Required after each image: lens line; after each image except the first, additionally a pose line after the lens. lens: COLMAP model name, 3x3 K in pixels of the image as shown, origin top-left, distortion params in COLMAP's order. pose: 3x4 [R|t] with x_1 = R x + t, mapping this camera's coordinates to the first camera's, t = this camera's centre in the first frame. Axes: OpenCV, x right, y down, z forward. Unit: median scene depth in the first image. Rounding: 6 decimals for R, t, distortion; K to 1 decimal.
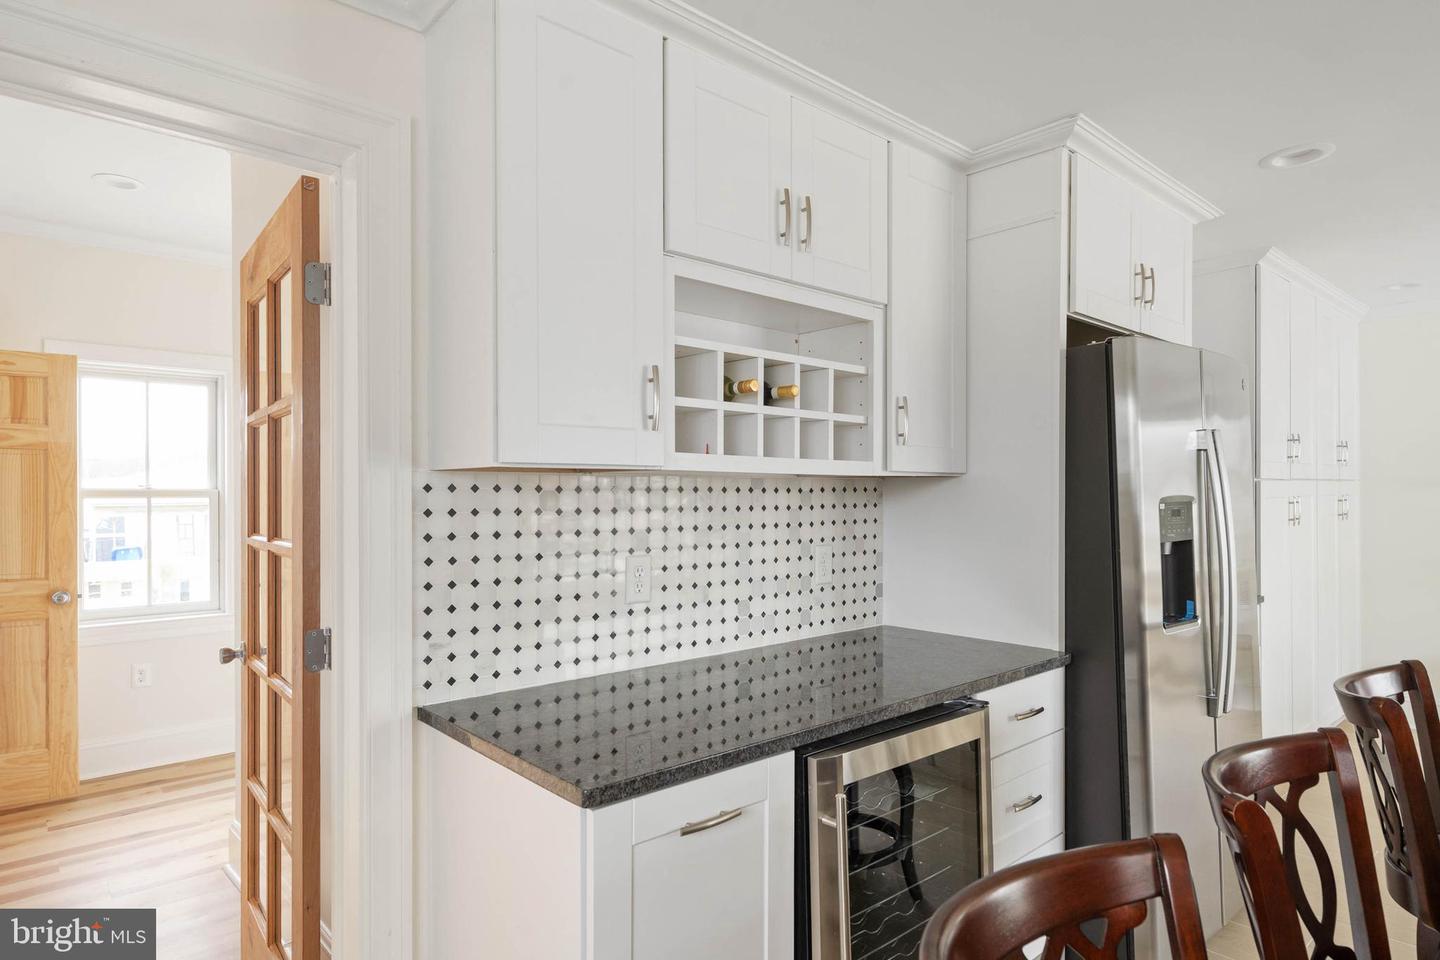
lens RADIAL K [[843.7, 0, 720.1], [0, 843.7, 488.1], [0, 0, 1]] dist [0.003734, 0.001164]
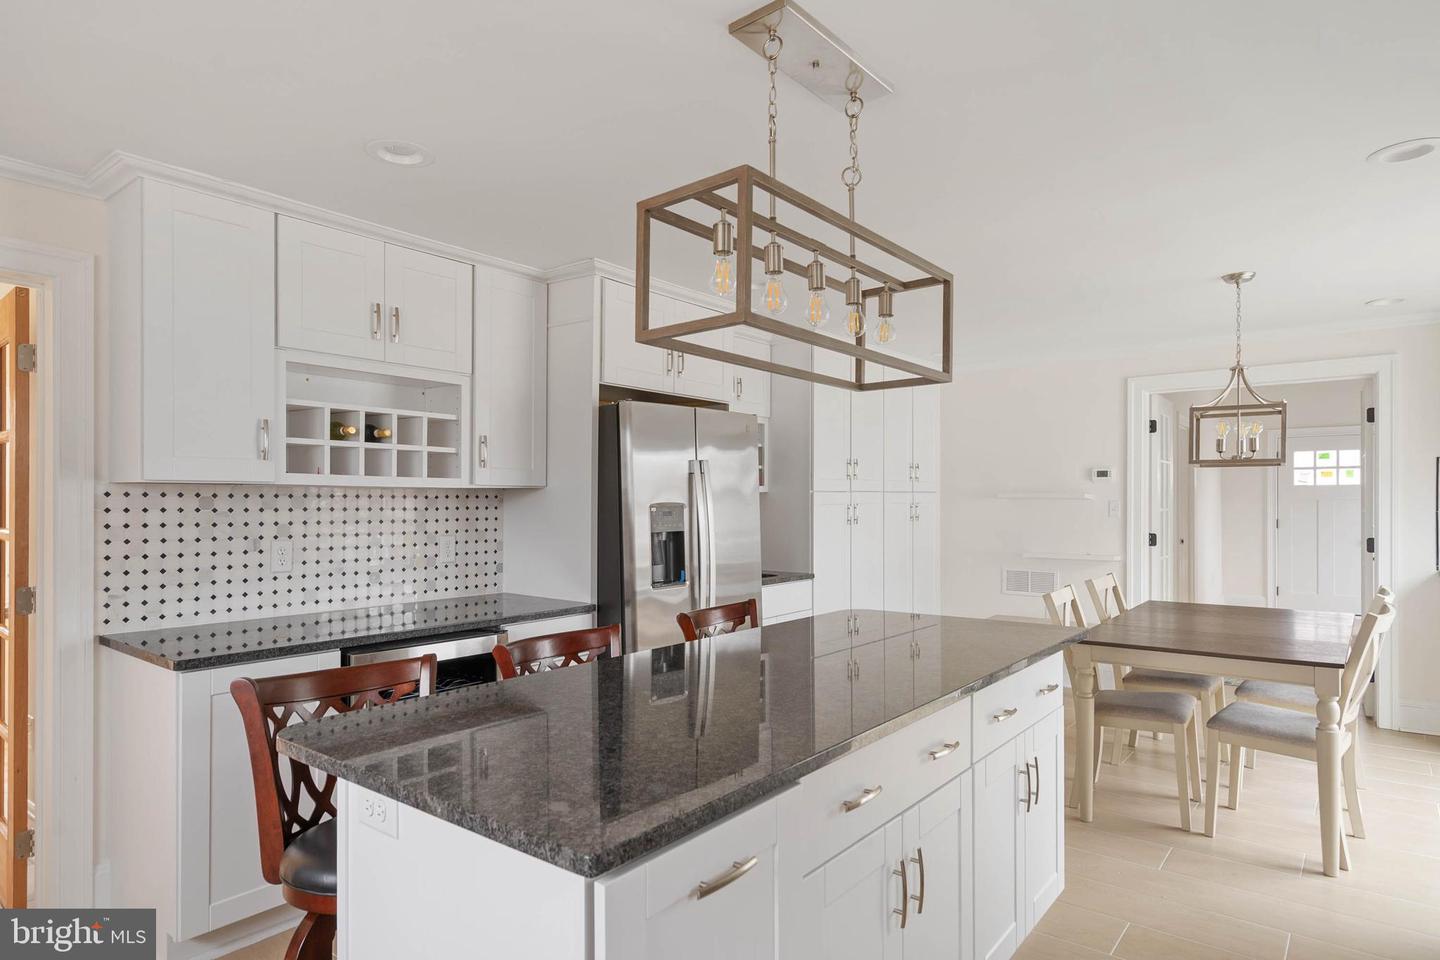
lens RADIAL K [[834.5, 0, 724.4], [0, 834.5, 496.4], [0, 0, 1]] dist [0.004178, 0.002342]
pose [[0.984286, 0.009503, 0.176328, 0.396256], [-0.010520, 0.999933, 0.004833, -0.012227], [-0.176270, -0.006612, 0.984320, -0.565552]]
